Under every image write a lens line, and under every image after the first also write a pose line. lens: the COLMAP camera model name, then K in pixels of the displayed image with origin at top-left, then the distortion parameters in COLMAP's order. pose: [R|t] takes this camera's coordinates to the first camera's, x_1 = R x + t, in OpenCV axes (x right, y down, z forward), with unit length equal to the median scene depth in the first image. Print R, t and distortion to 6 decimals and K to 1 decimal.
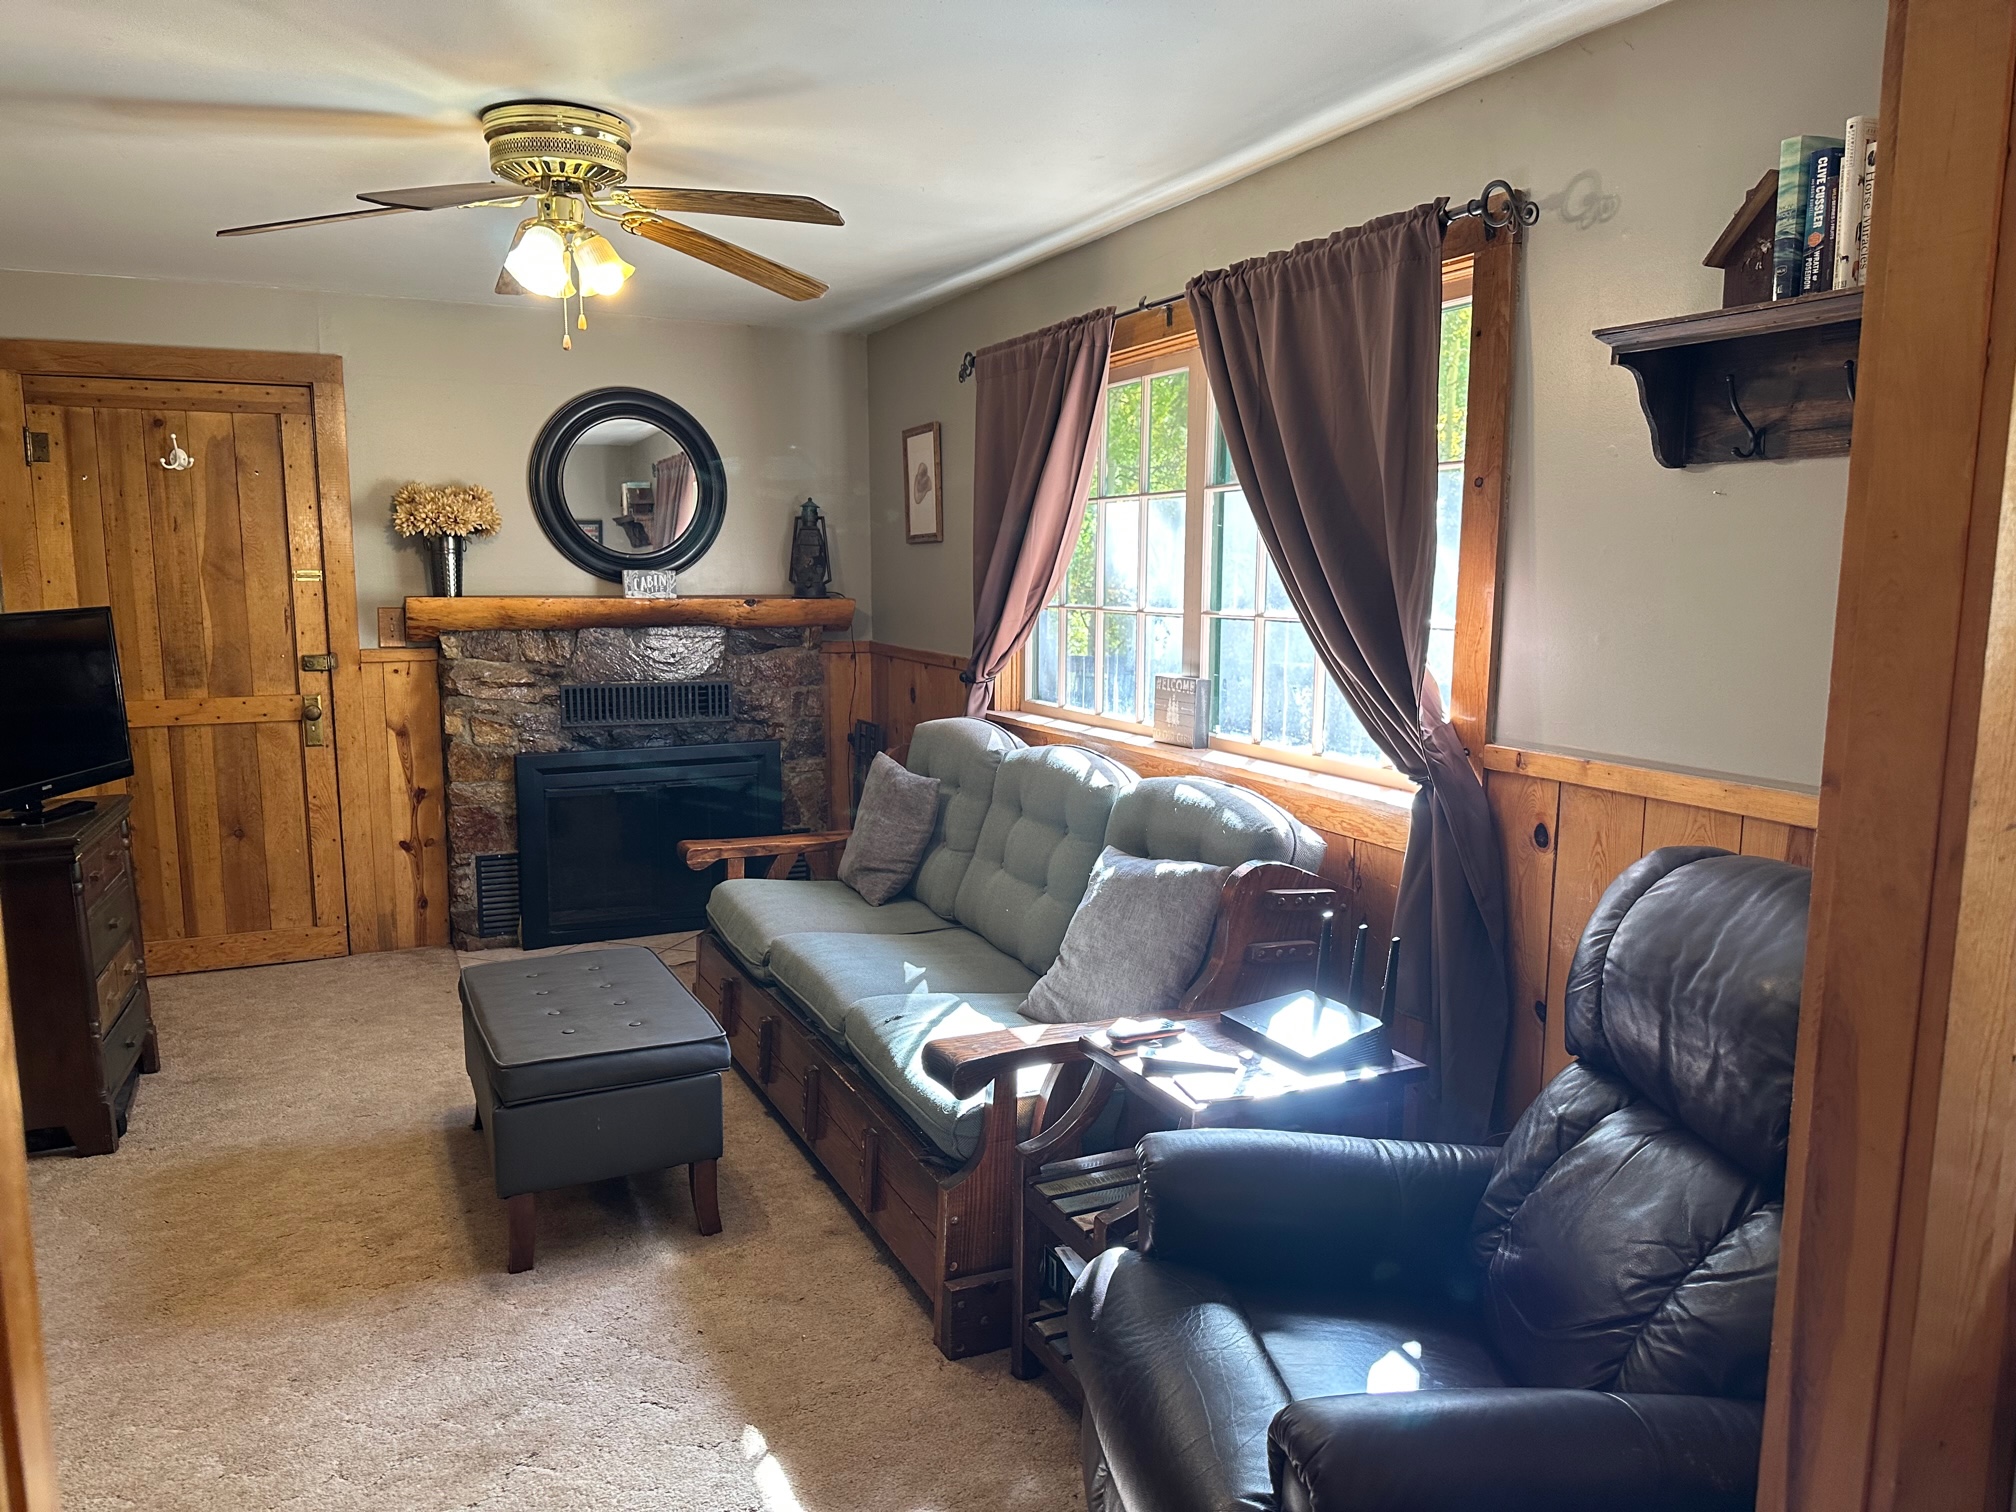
lens RADIAL K [[1402.9, 0, 1008.0], [0, 1402.9, 774.5], [0, 0, 1]] dist [0.063756, -0.091219]
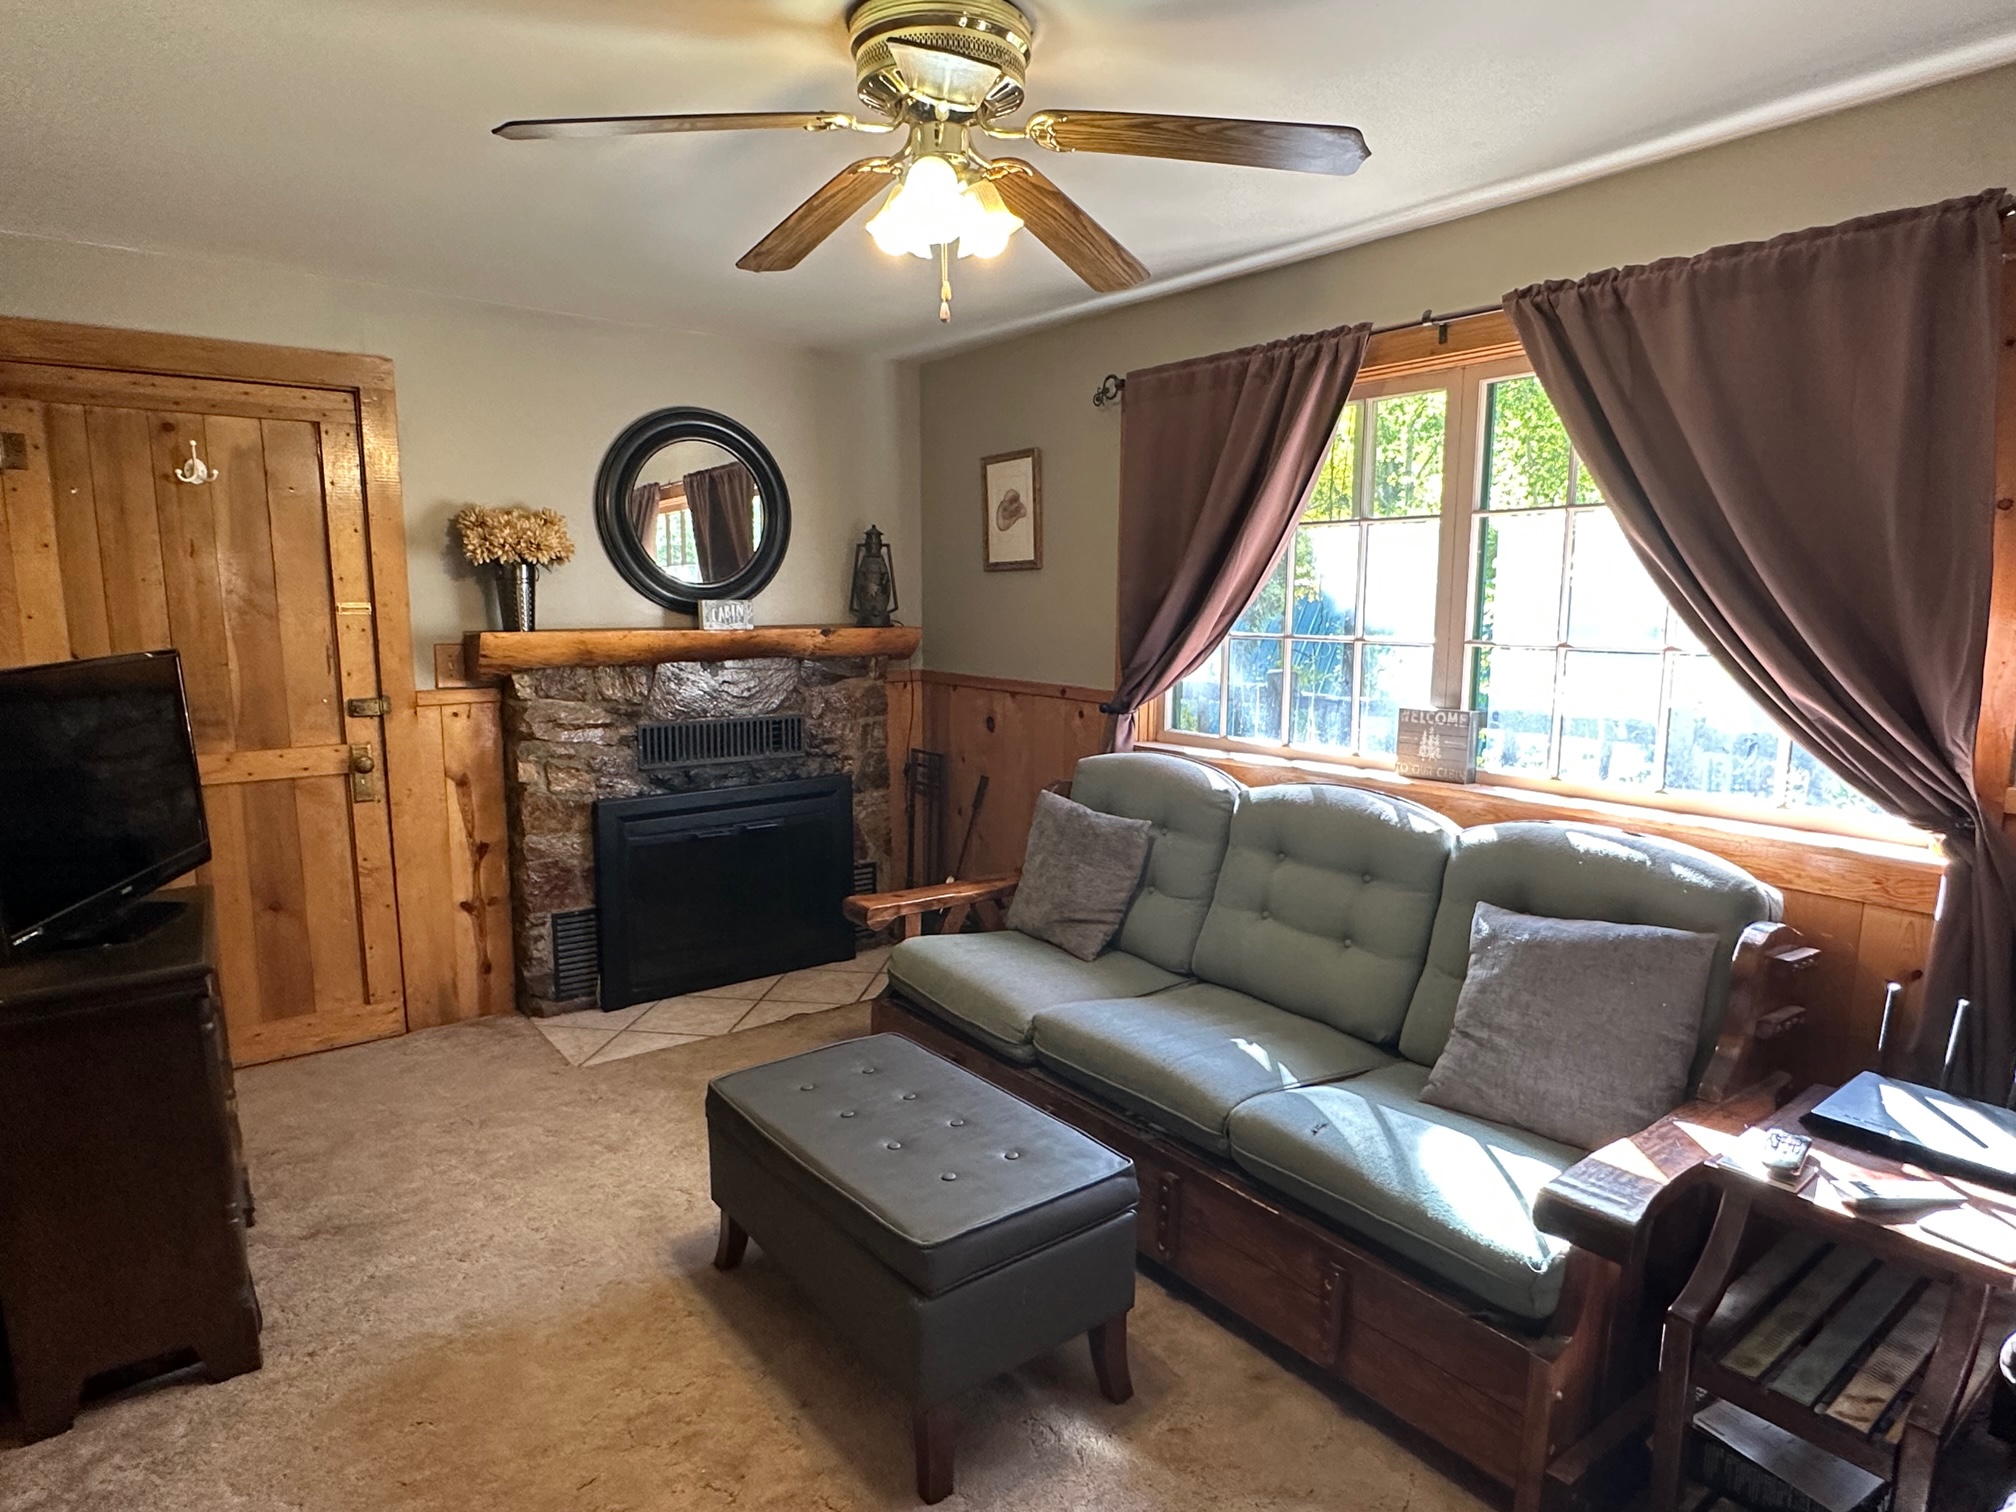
lens RADIAL K [[1165.2, 0, 1008.3], [0, 1165.2, 768.6], [0, 0, 1]] dist [0.003959, -0.002083]
pose [[0.977992, -0.031964, 0.206178, -0.386719], [0.031609, 0.999488, 0.005013, -0.049601], [-0.206233, 0.001615, 0.978502, 0.326470]]
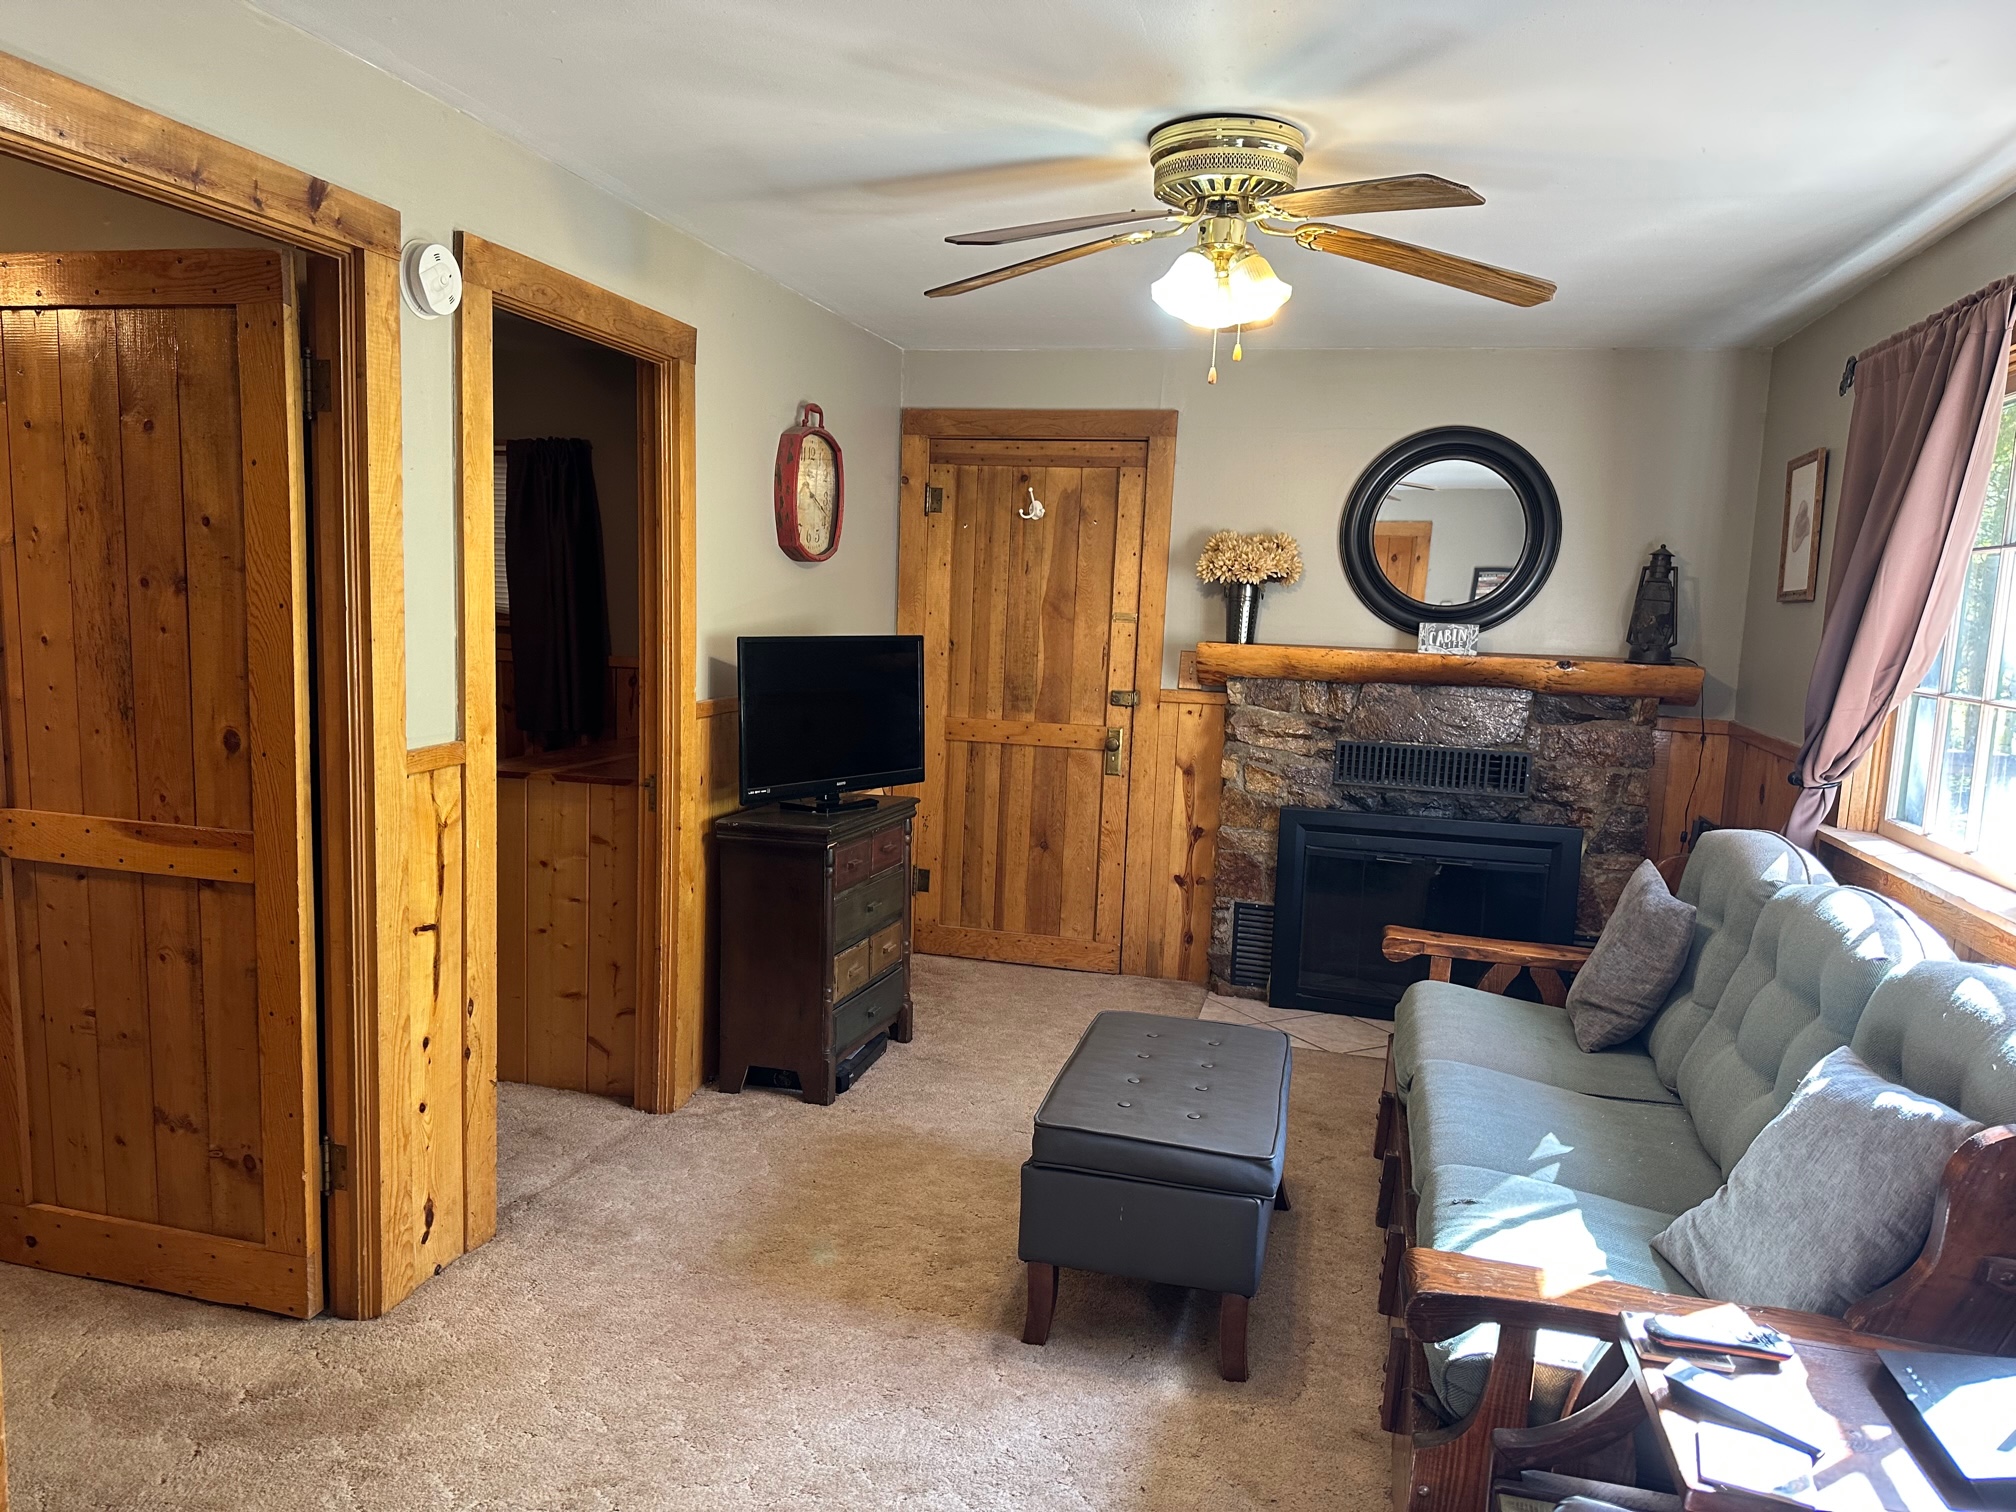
lens RADIAL K [[1402.9, 0, 1003.0], [0, 1402.9, 773.0], [0, 0, 1]] dist [0.063756, -0.091219]
pose [[0.767840, 0.110945, -0.630961, 0.181228], [-0.134203, 0.990894, 0.010917, -0.034340], [0.626427, 0.076294, 0.775737, 0.197301]]
